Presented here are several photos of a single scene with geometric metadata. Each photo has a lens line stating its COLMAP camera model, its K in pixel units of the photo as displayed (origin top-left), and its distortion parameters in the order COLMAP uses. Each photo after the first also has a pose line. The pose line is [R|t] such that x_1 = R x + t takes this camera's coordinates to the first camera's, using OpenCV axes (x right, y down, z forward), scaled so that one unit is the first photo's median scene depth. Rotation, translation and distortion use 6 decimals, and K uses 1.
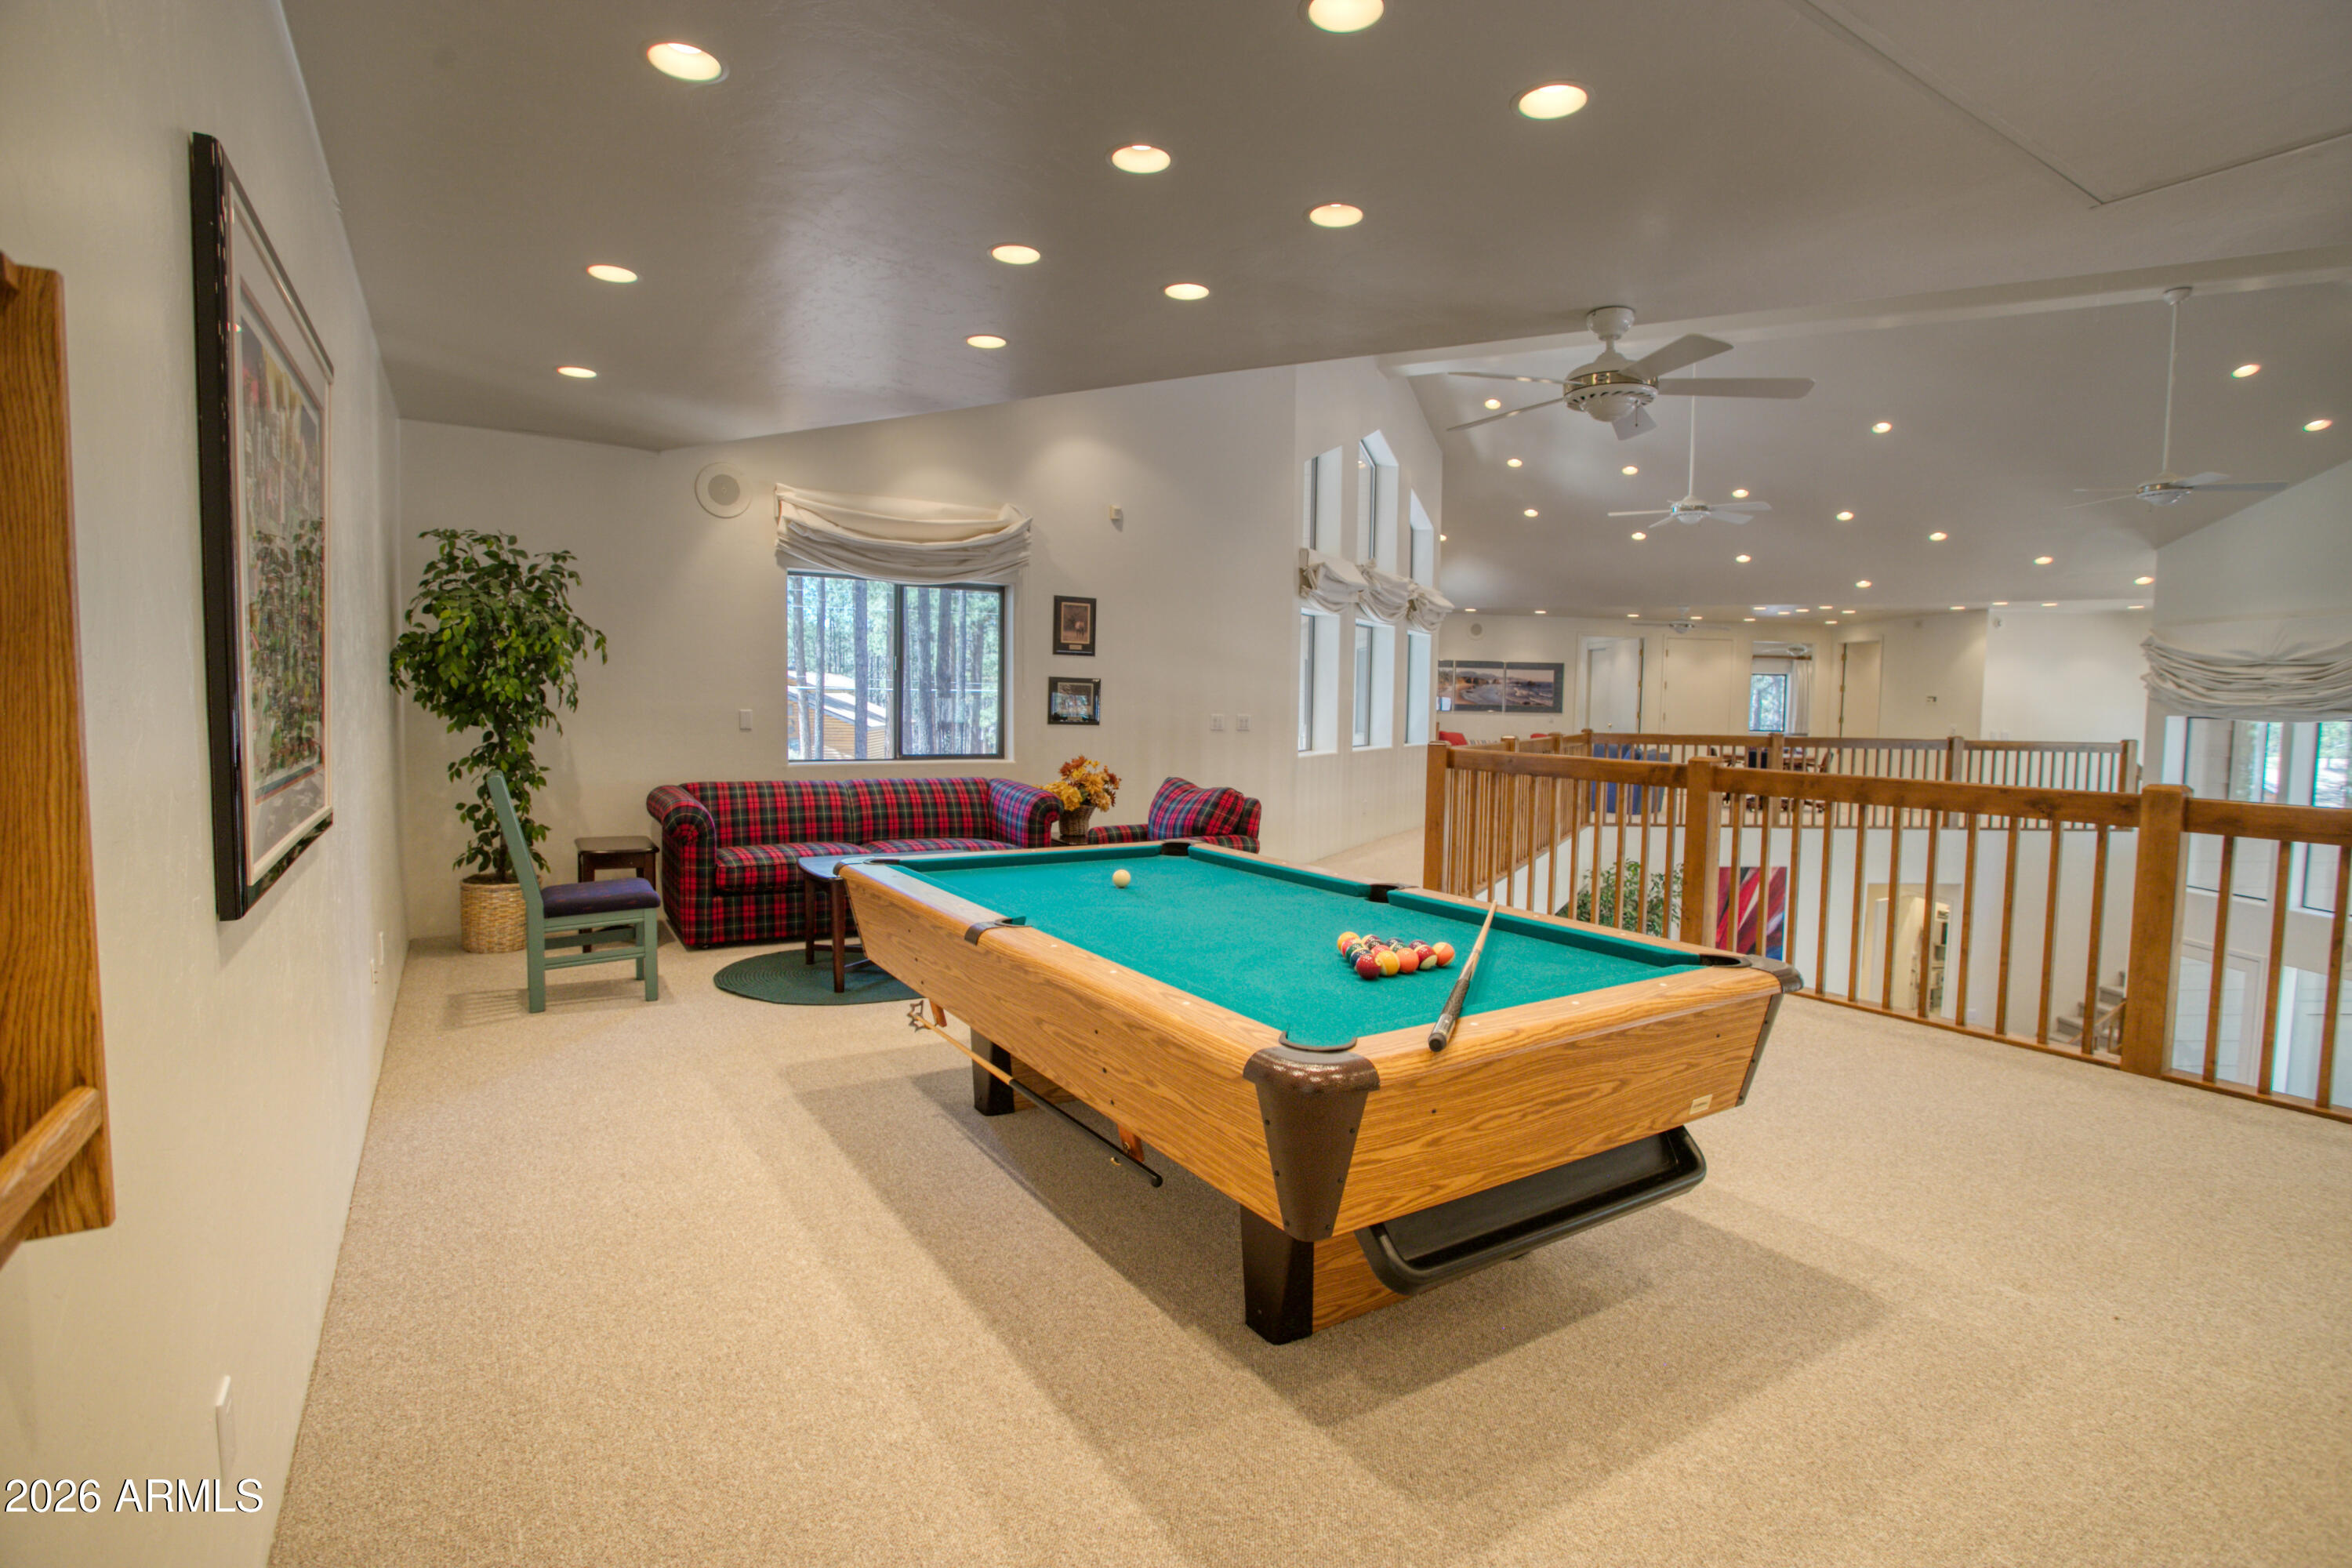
lens RADIAL K [[1162.6, 0, 1181.8], [0, 1162.6, 780.1], [0, 0, 1]] dist [-0.070260, 0.034114]
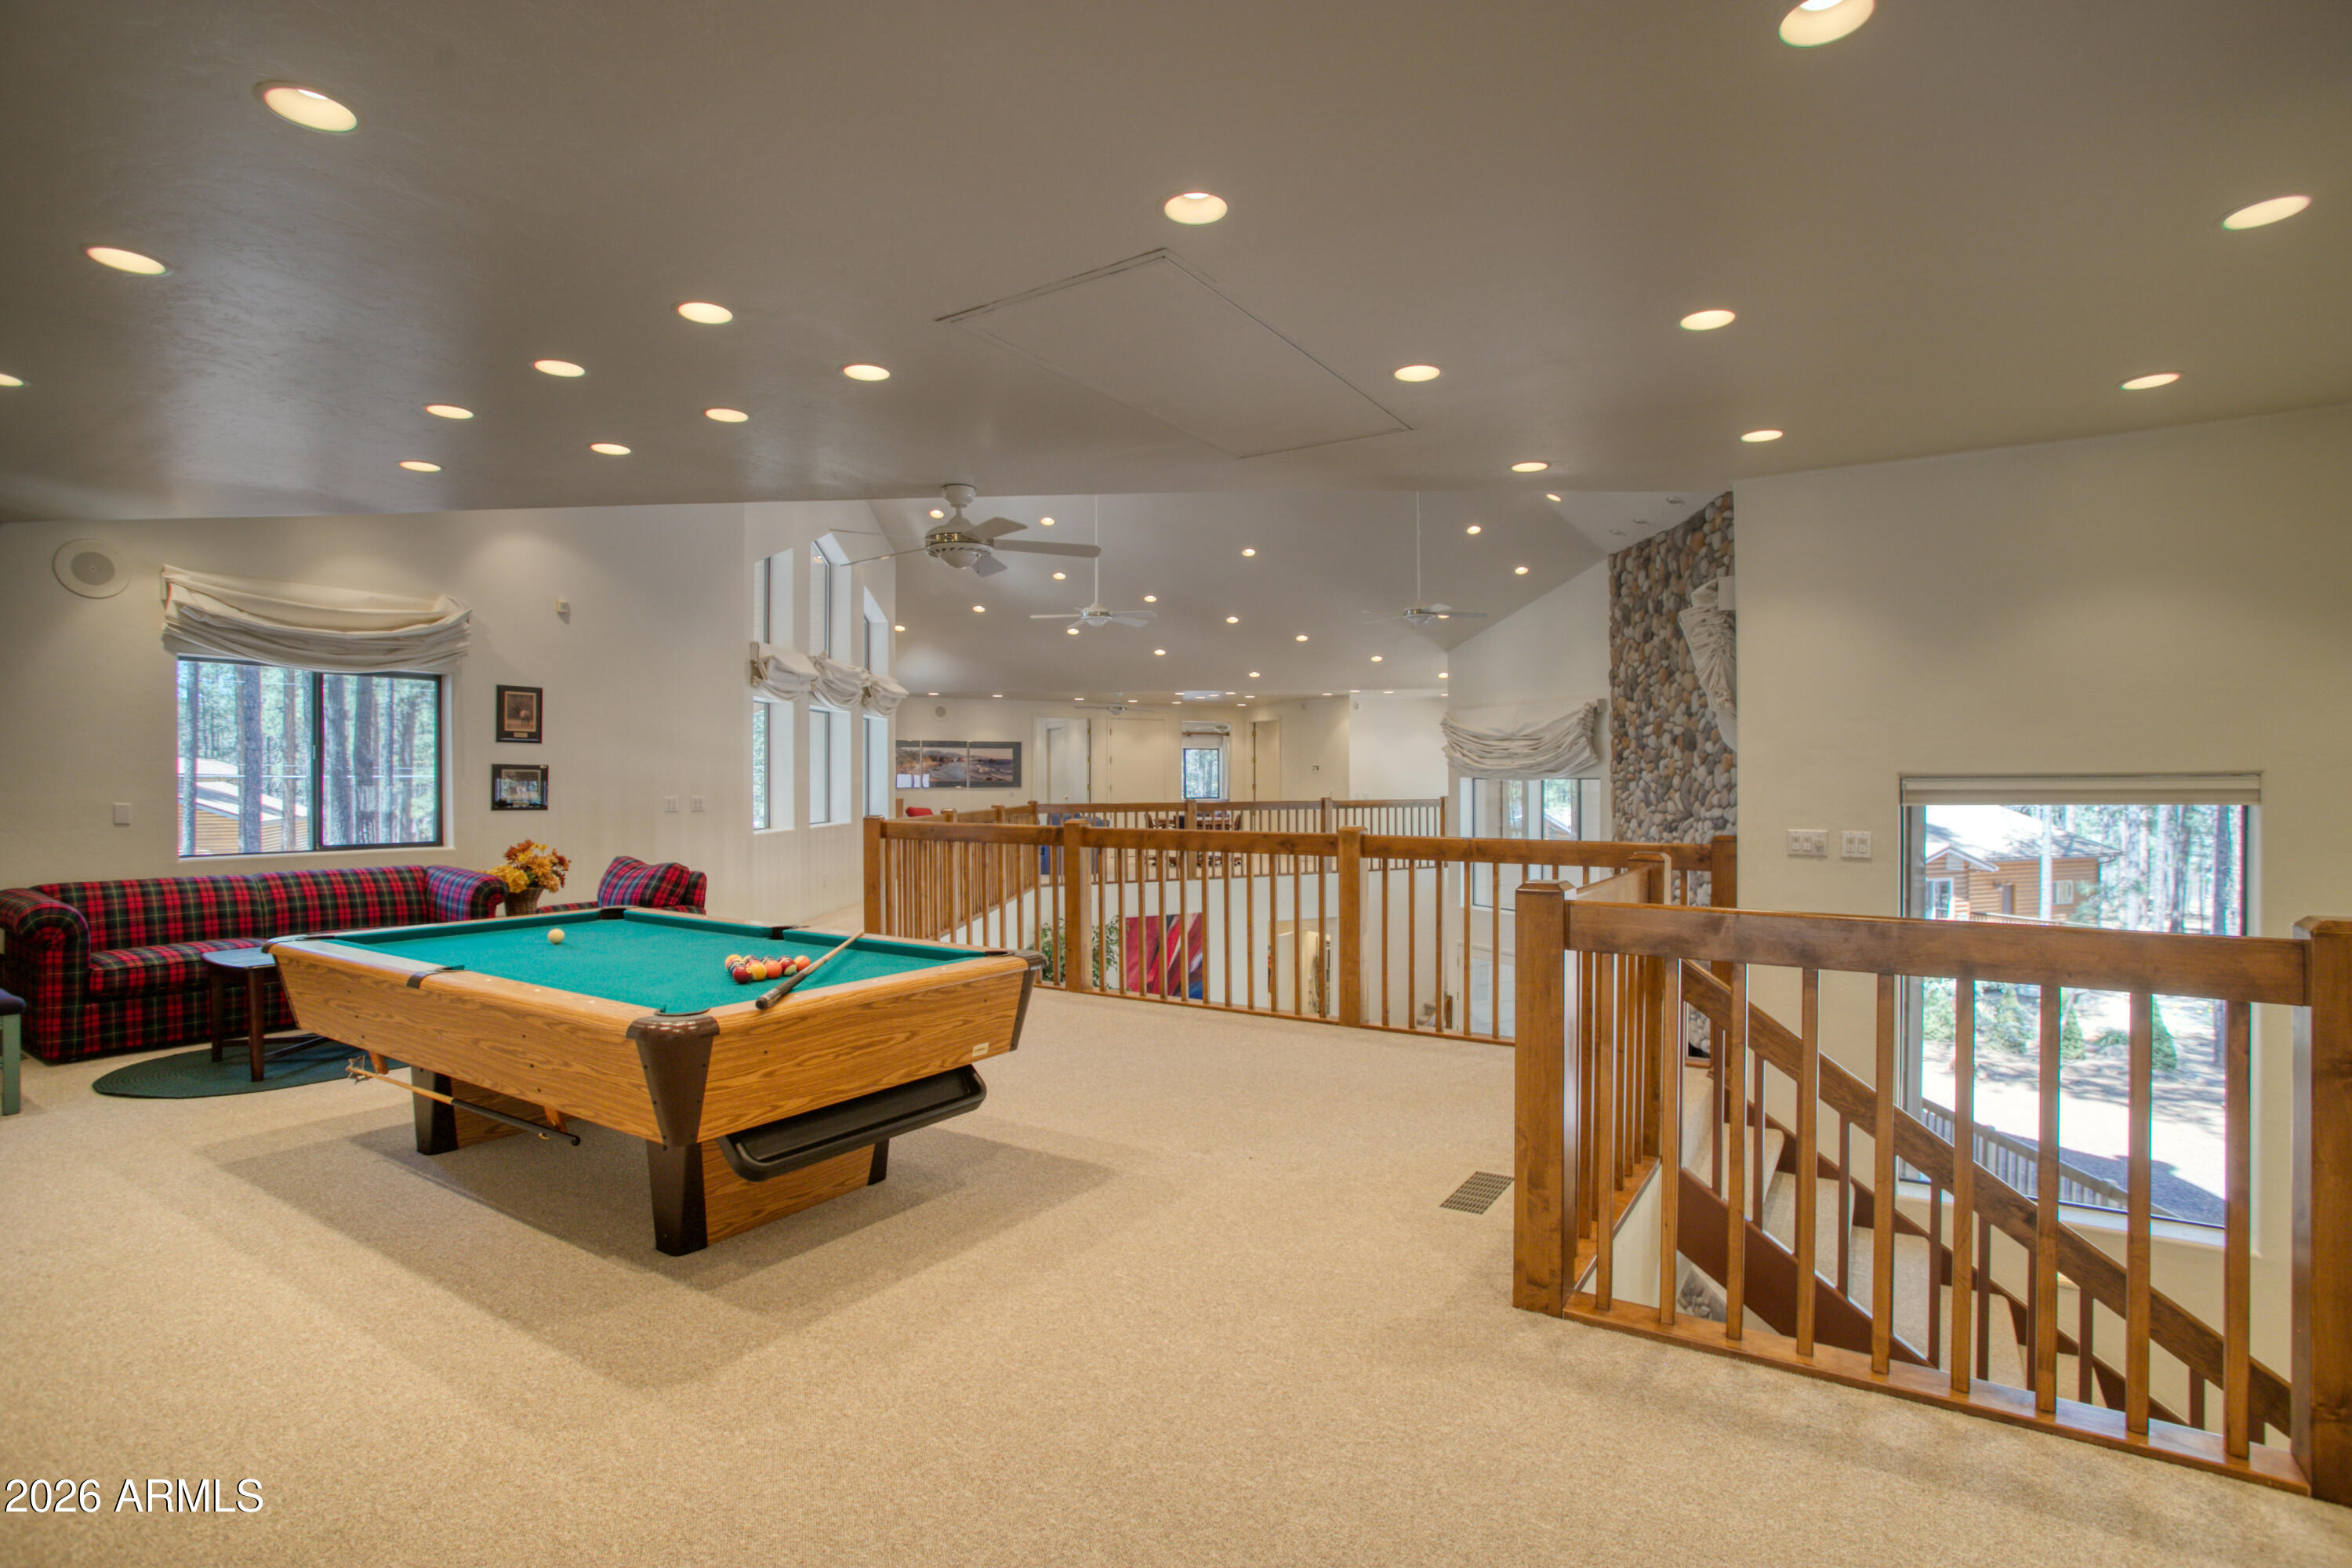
lens RADIAL K [[1162.6, 0, 1181.8], [0, 1162.6, 780.1], [0, 0, 1]] dist [-0.070260, 0.034114]
pose [[0.910507, -0.019842, 0.413018, 0.030085], [0.047020, 0.997337, -0.055744, 0.011687], [-0.410812, 0.070176, 0.909015, -0.193560]]
